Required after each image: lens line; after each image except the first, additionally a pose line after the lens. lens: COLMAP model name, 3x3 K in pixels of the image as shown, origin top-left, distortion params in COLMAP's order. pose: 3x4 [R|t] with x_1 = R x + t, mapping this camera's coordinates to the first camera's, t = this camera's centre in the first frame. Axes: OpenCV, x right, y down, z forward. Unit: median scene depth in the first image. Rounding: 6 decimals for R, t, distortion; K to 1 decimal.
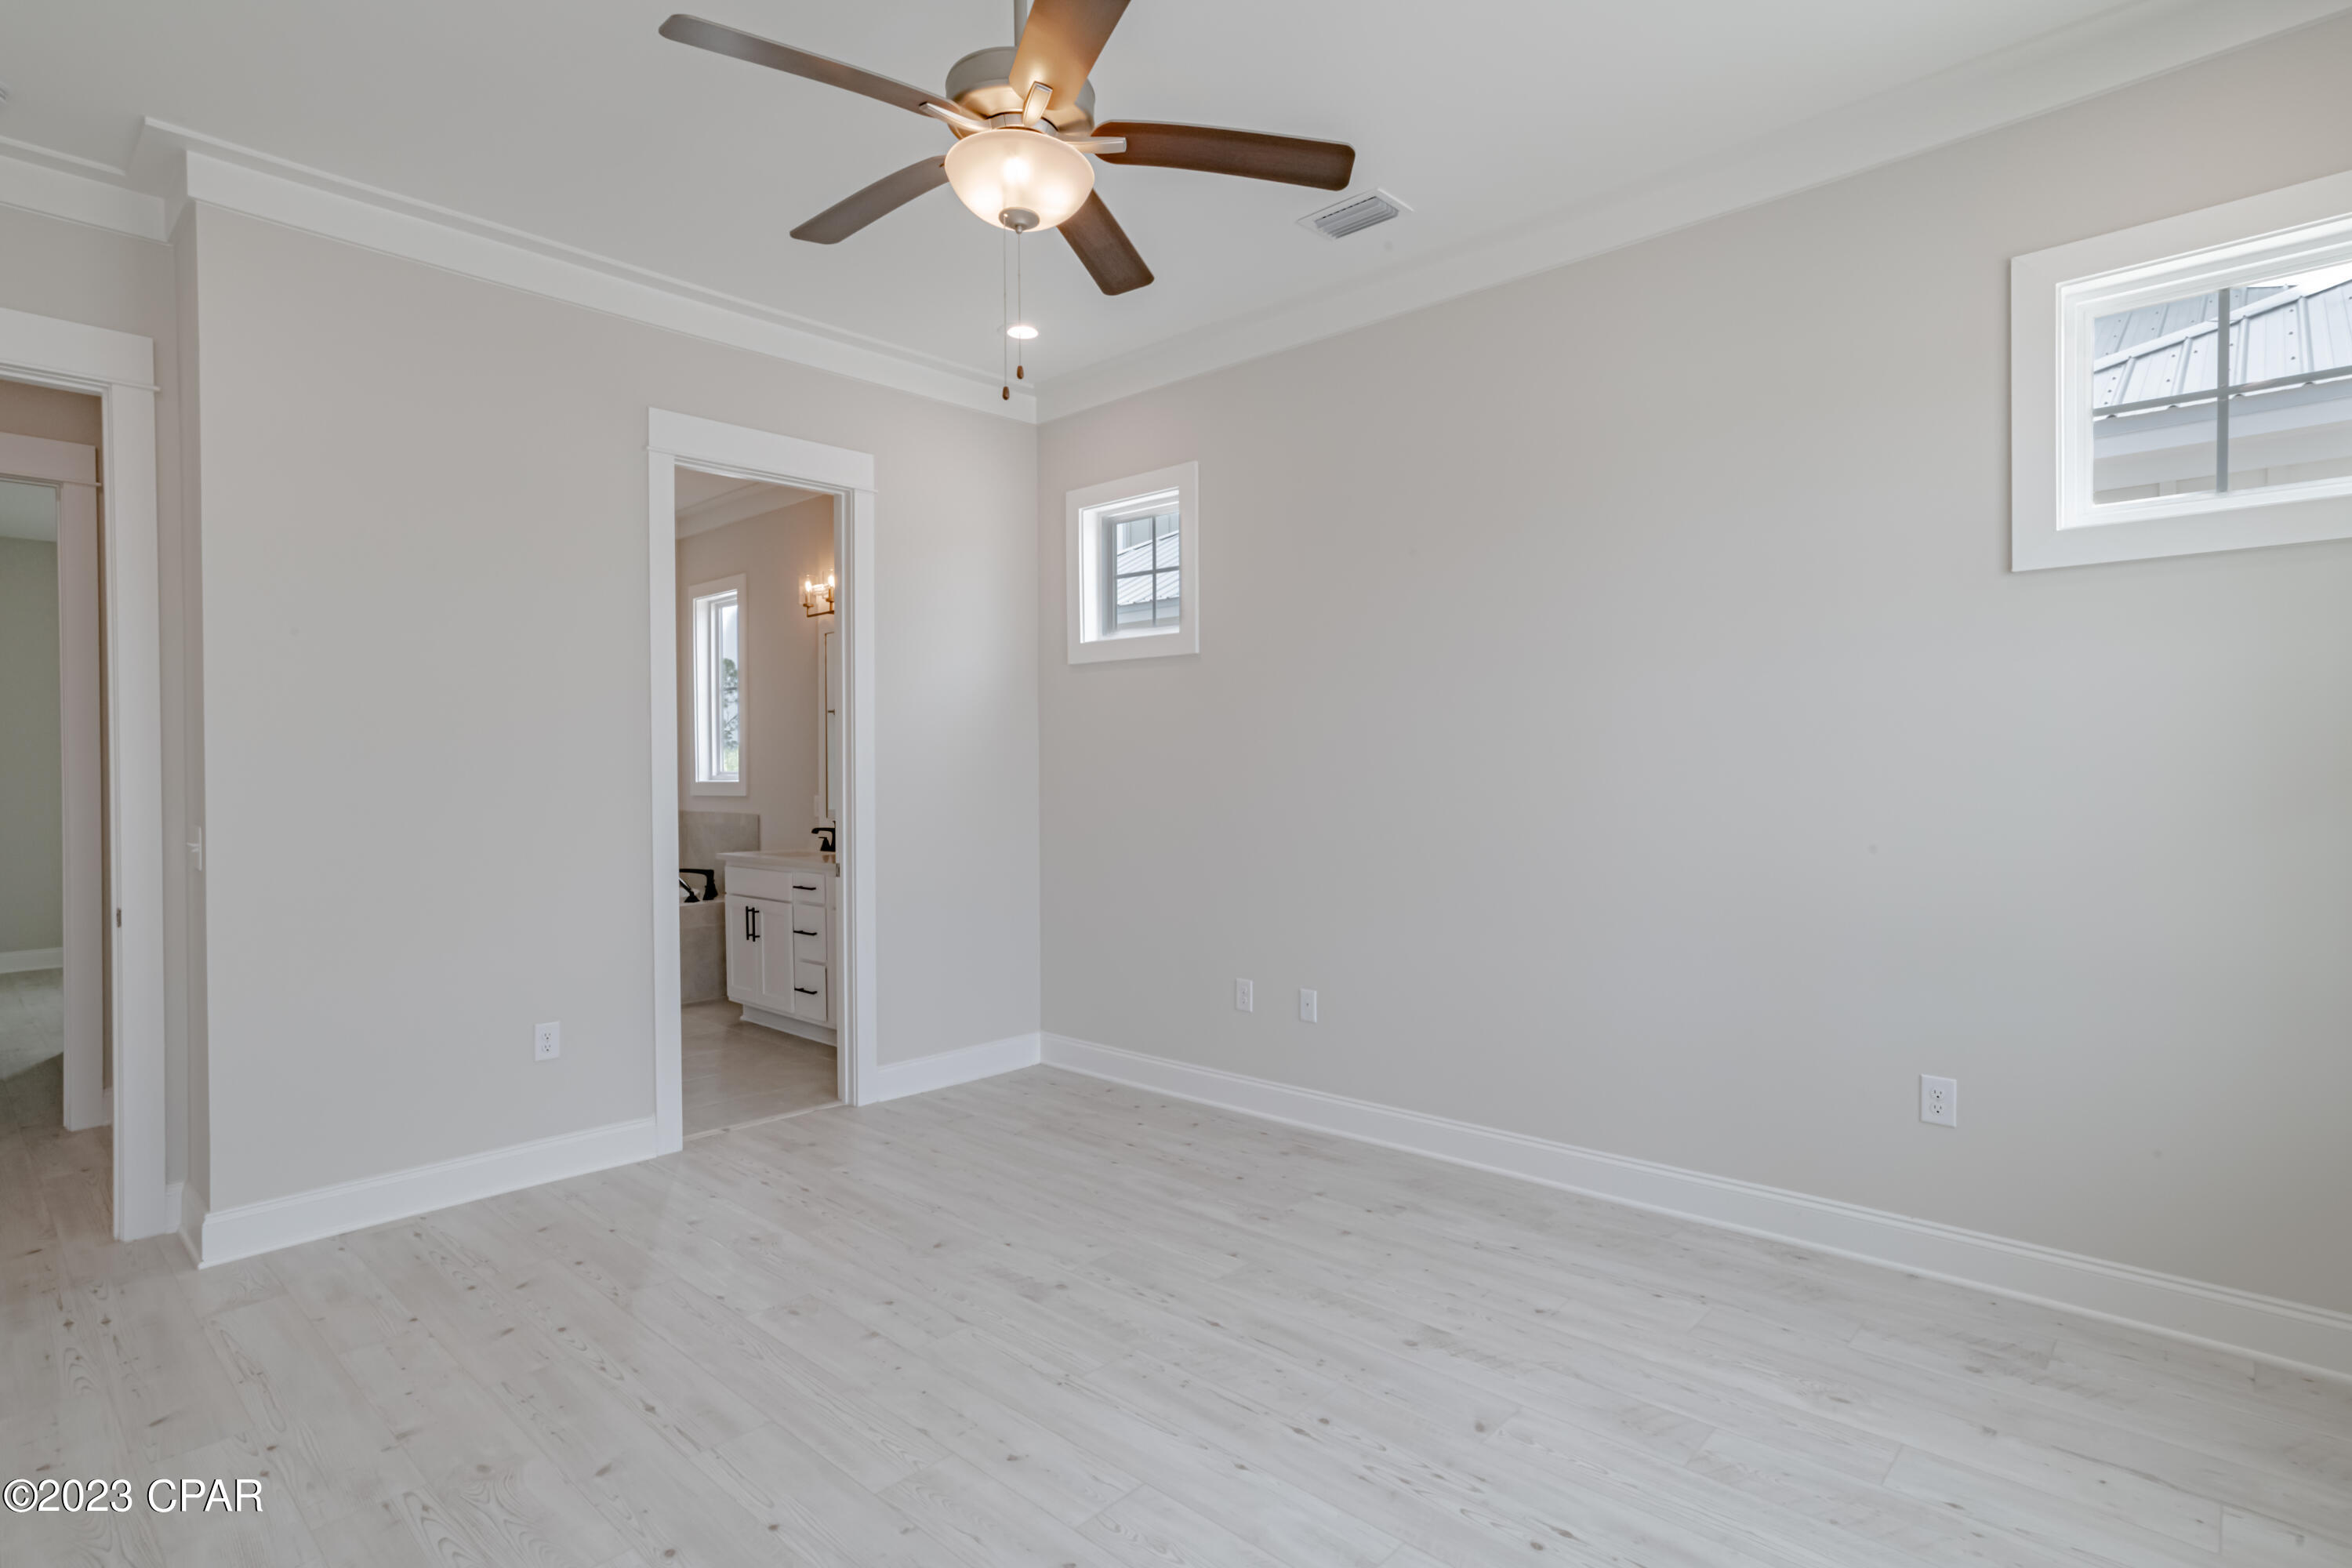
lens RADIAL K [[1182.7, 0, 1180.9], [0, 1182.7, 778.9], [0, 0, 1]] dist [-0.027758, 0.022799]
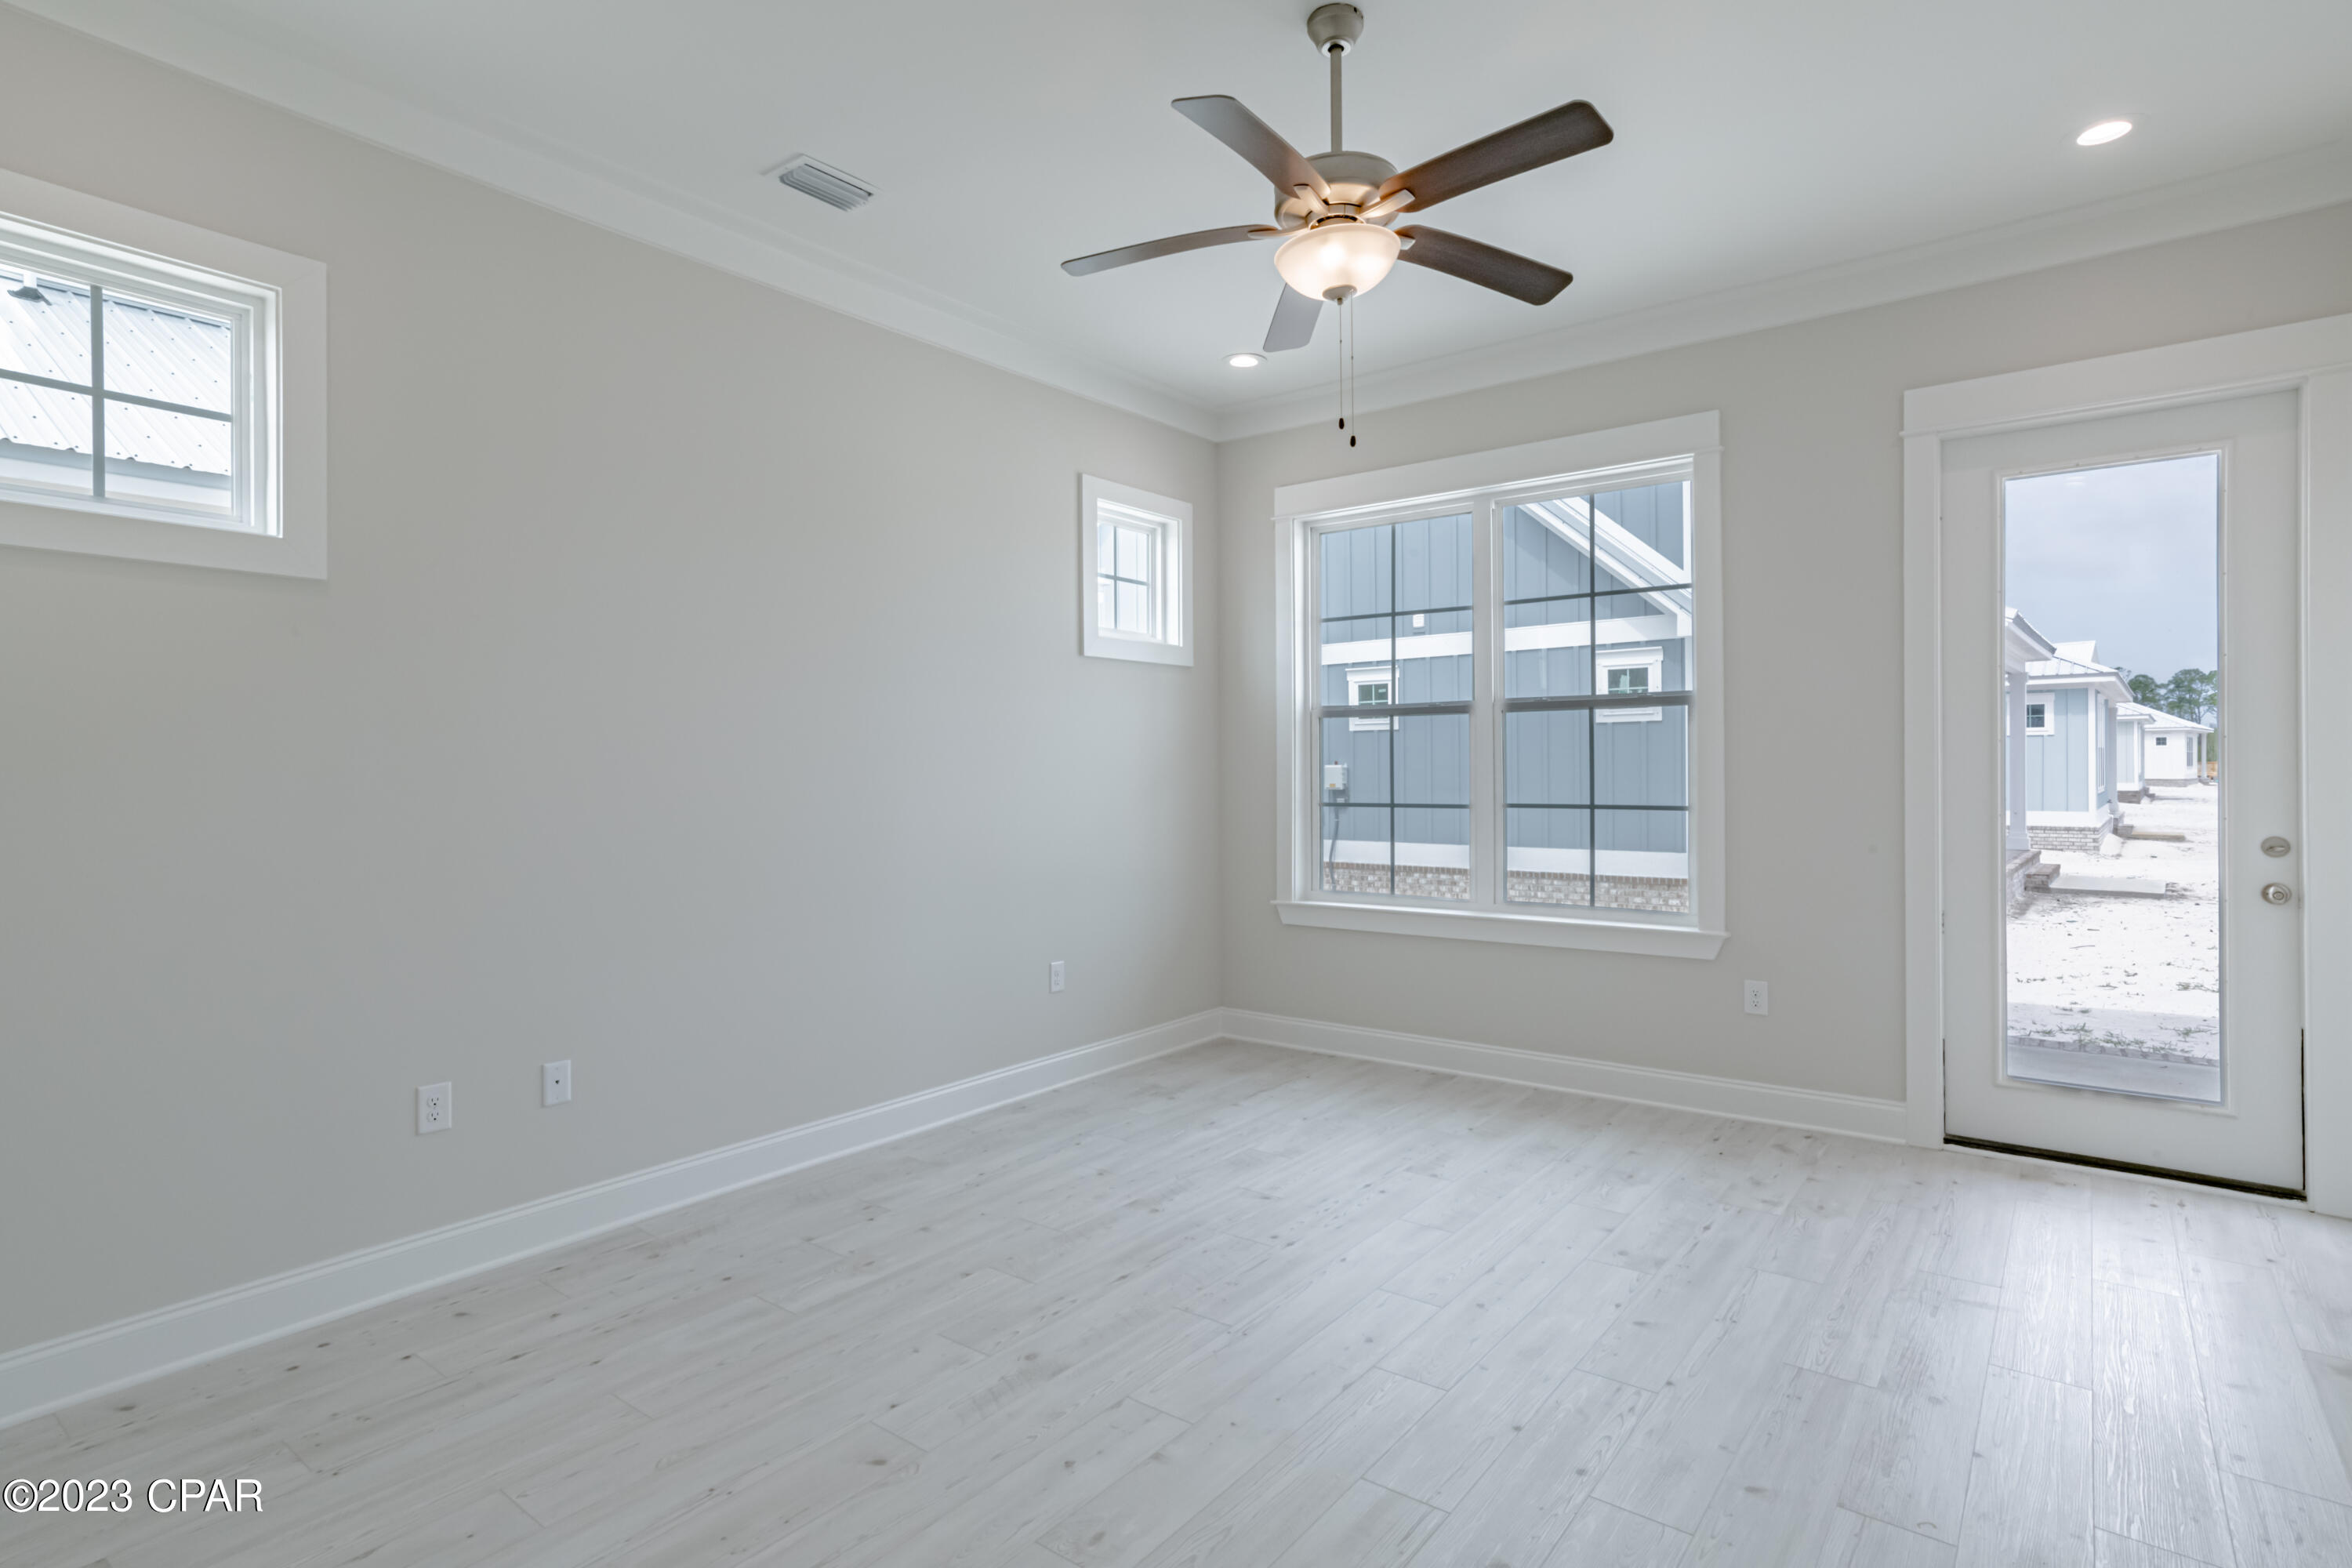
lens RADIAL K [[1182.7, 0, 1186.2], [0, 1182.7, 774.8], [0, 0, 1]] dist [-0.027758, 0.022799]
pose [[-0.088839, 0.010590, 0.995990, -0.893792], [0.023417, 0.999689, -0.008541, 0.015025], [-0.995771, 0.022564, -0.089059, 0.877059]]
